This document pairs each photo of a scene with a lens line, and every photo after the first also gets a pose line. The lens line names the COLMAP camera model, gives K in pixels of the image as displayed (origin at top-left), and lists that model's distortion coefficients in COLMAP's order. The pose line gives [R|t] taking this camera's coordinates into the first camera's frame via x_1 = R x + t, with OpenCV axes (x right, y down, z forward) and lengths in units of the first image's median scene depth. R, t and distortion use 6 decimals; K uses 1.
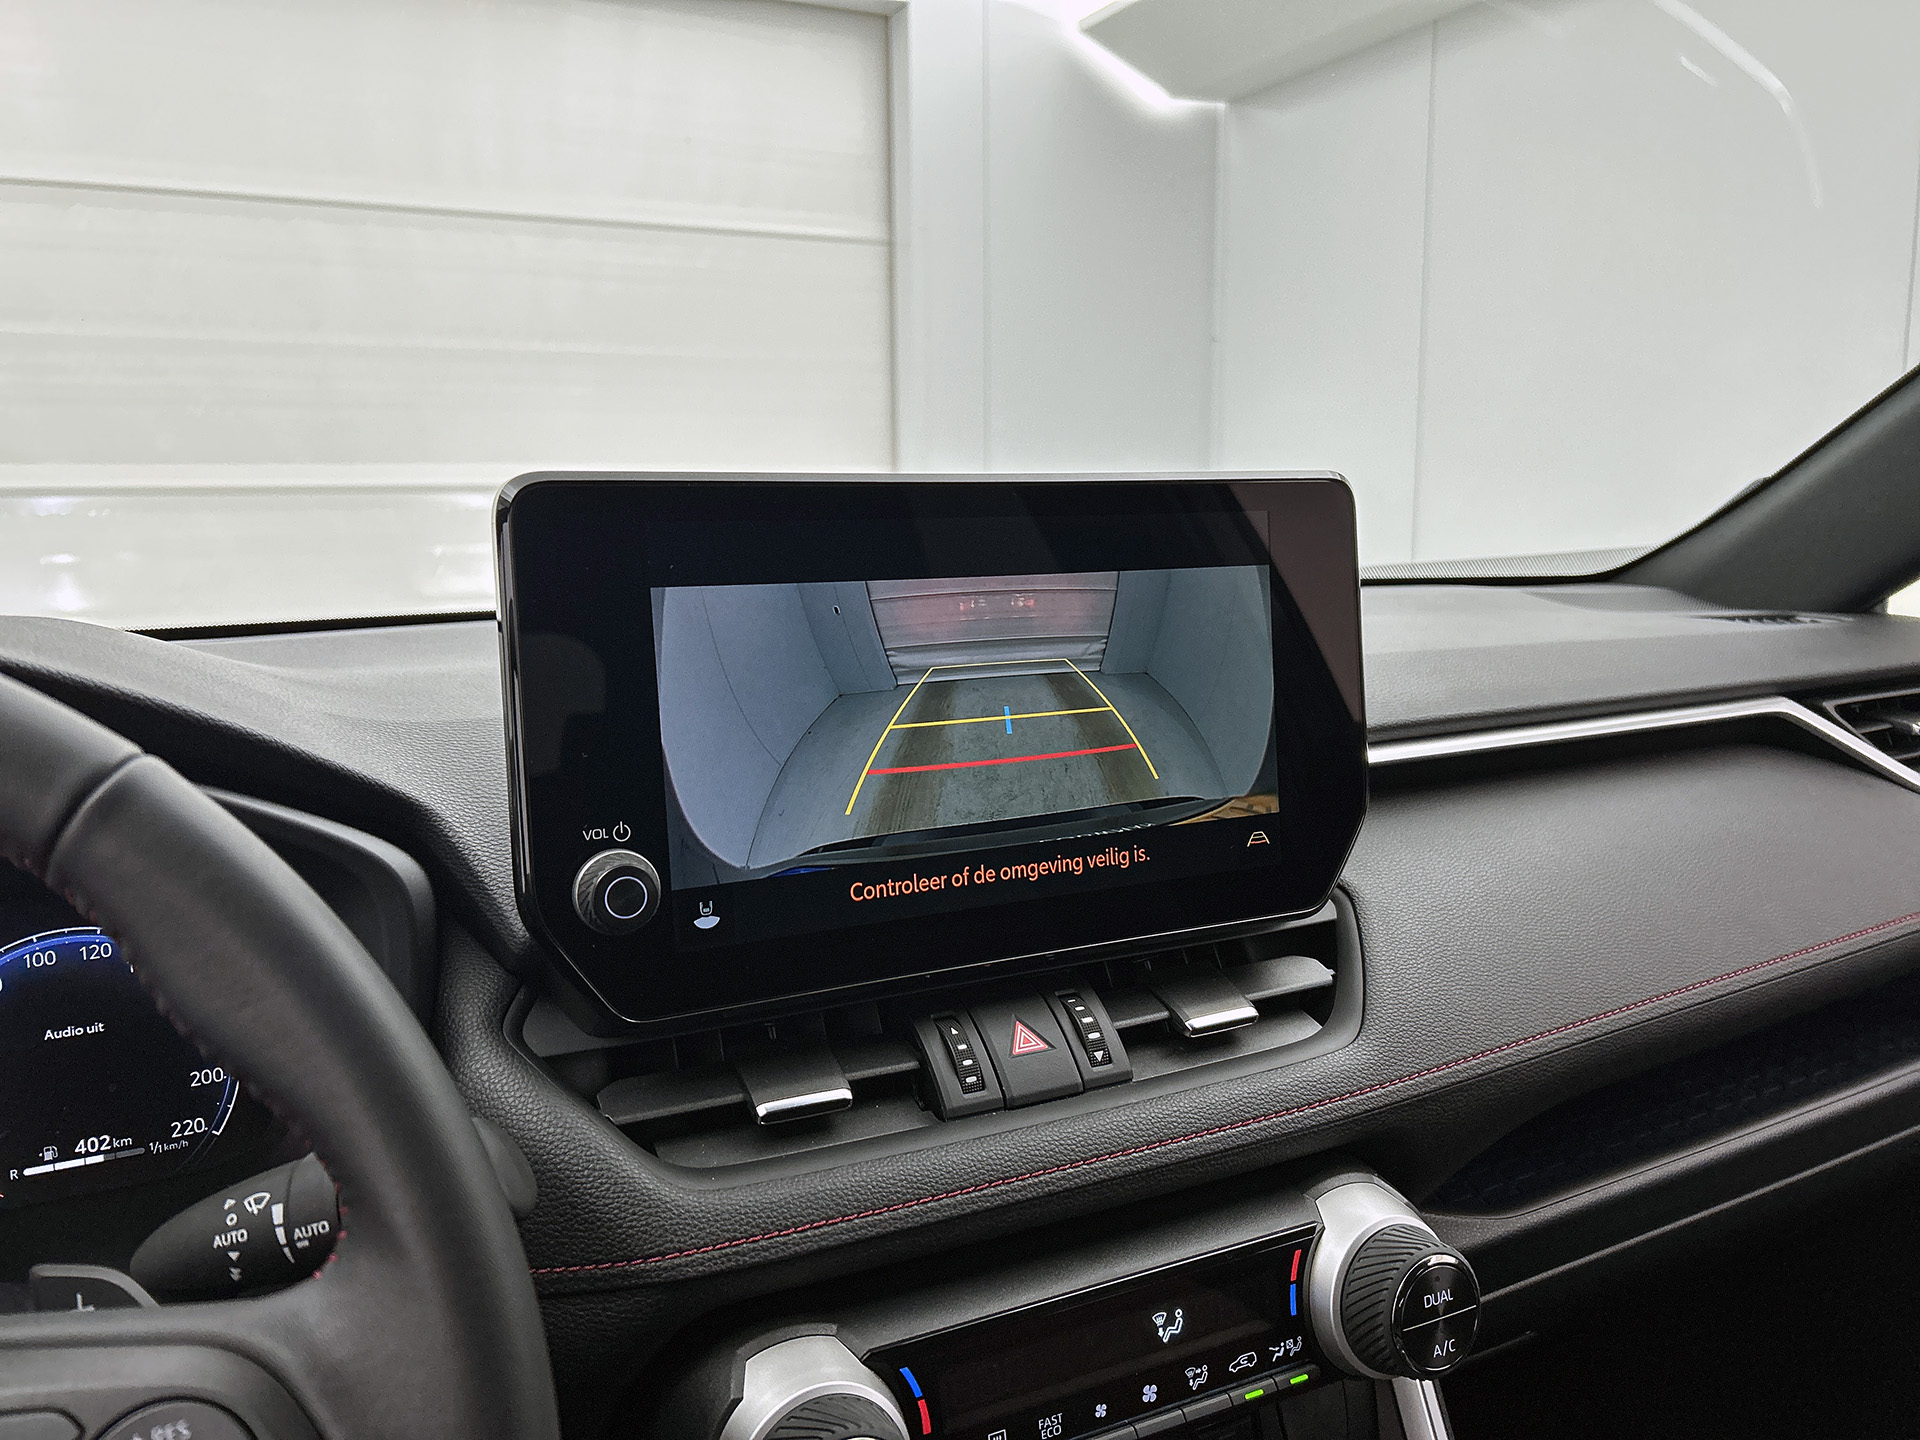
lens RADIAL K [[1470.6, 0, 945.5], [0, 1470.6, 727.2], [0, 0, 1]] dist [0.042067, -0.072905]
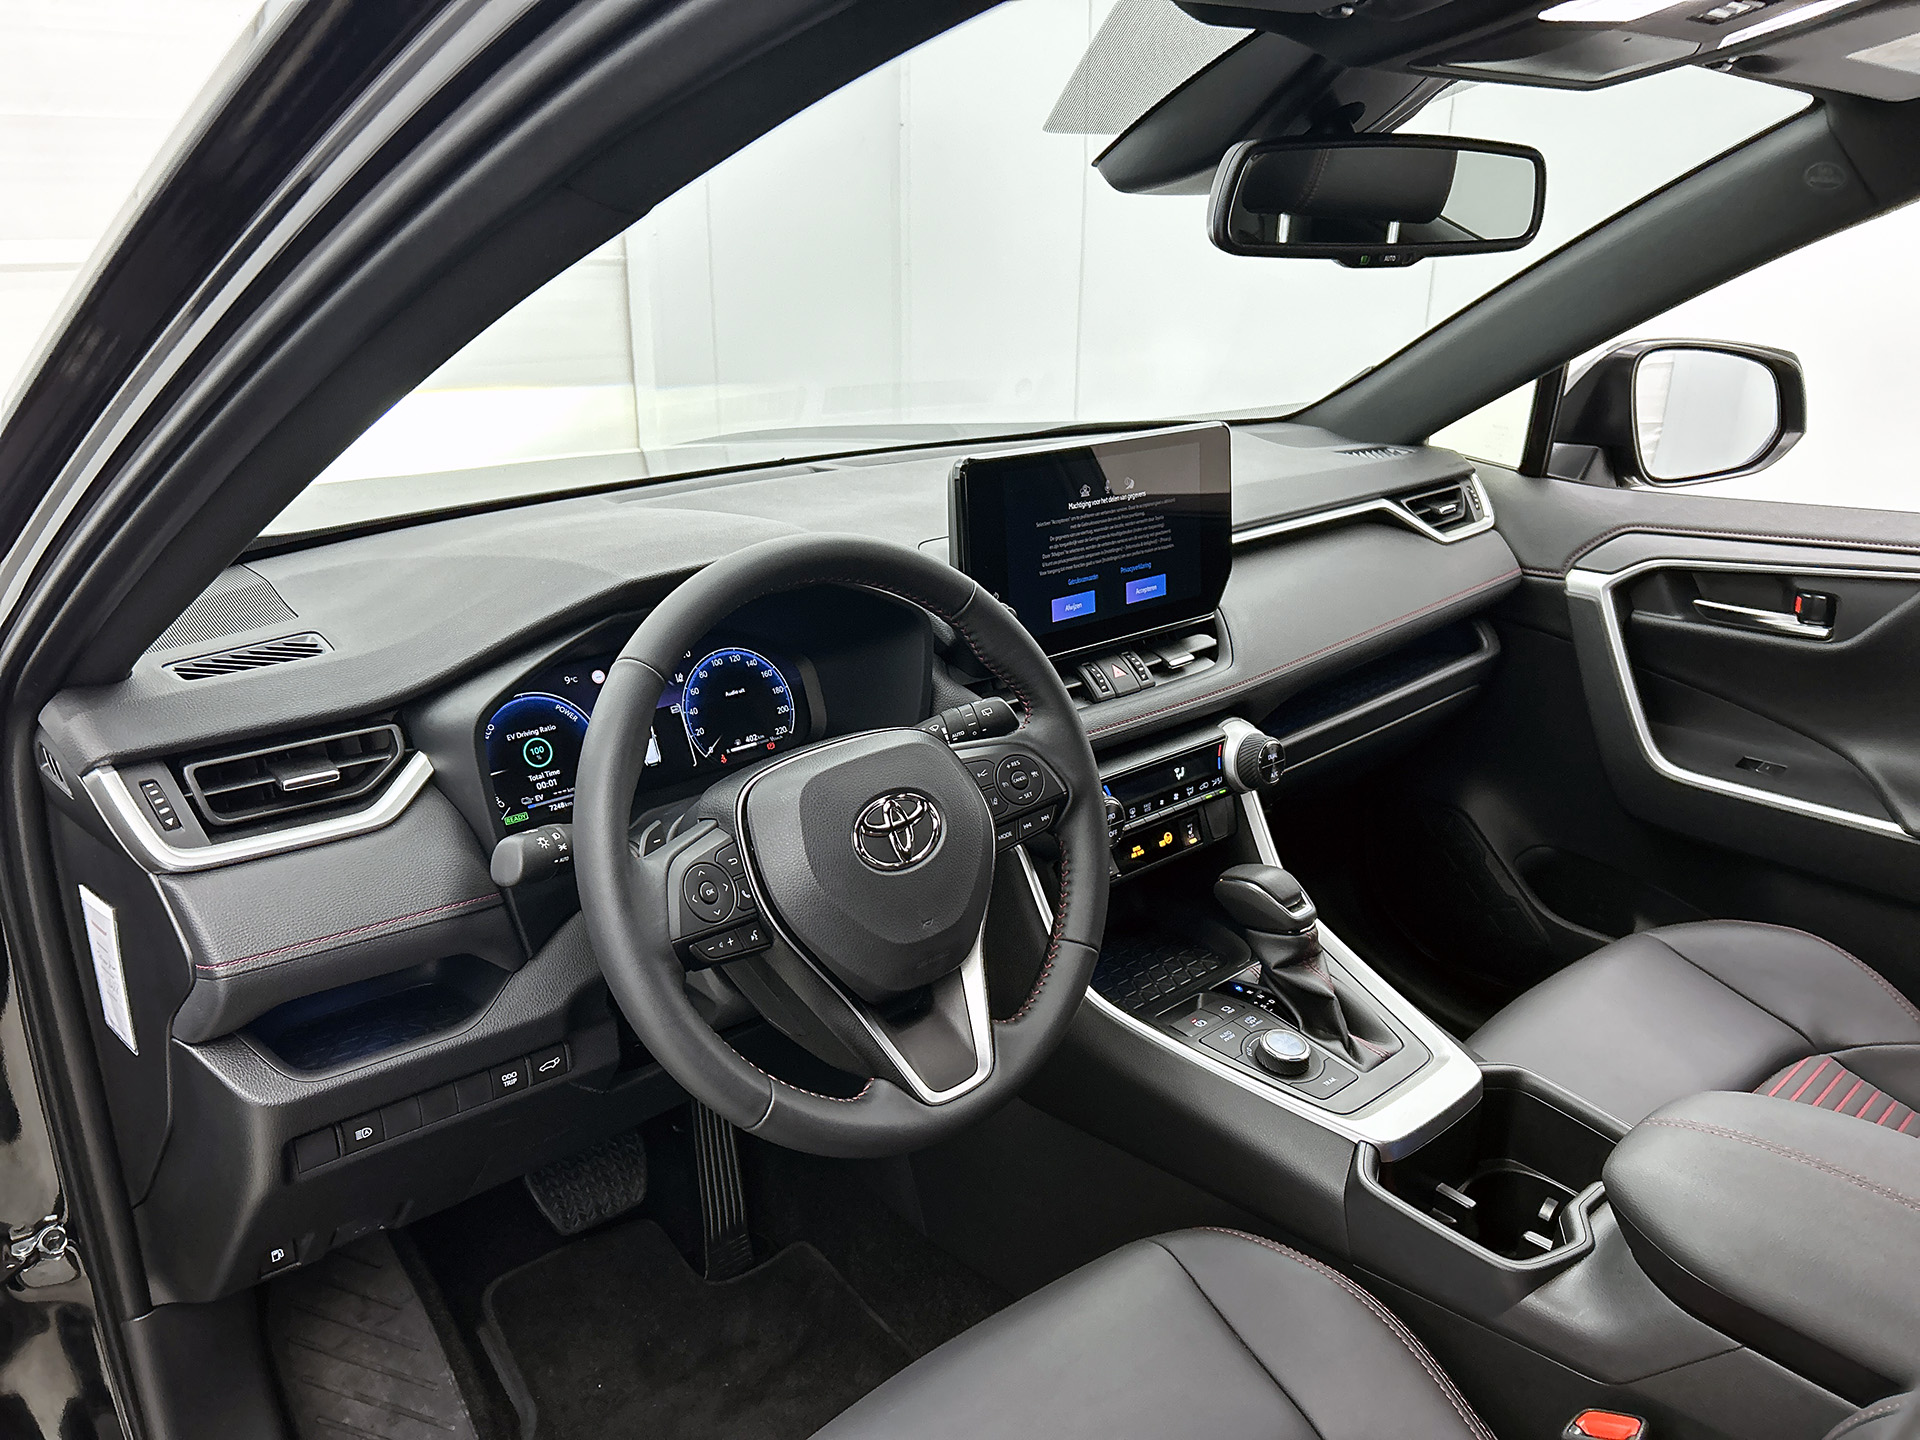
lens RADIAL K [[1470.6, 0, 947.4], [0, 1470.6, 718.0], [0, 0, 1]] dist [0.042067, -0.072905]
pose [[0.965660, -0.068956, 0.250491, -0.868865], [0.023781, 0.983548, 0.179076, -0.164201], [-0.258718, -0.166970, 0.951413, -1.322334]]
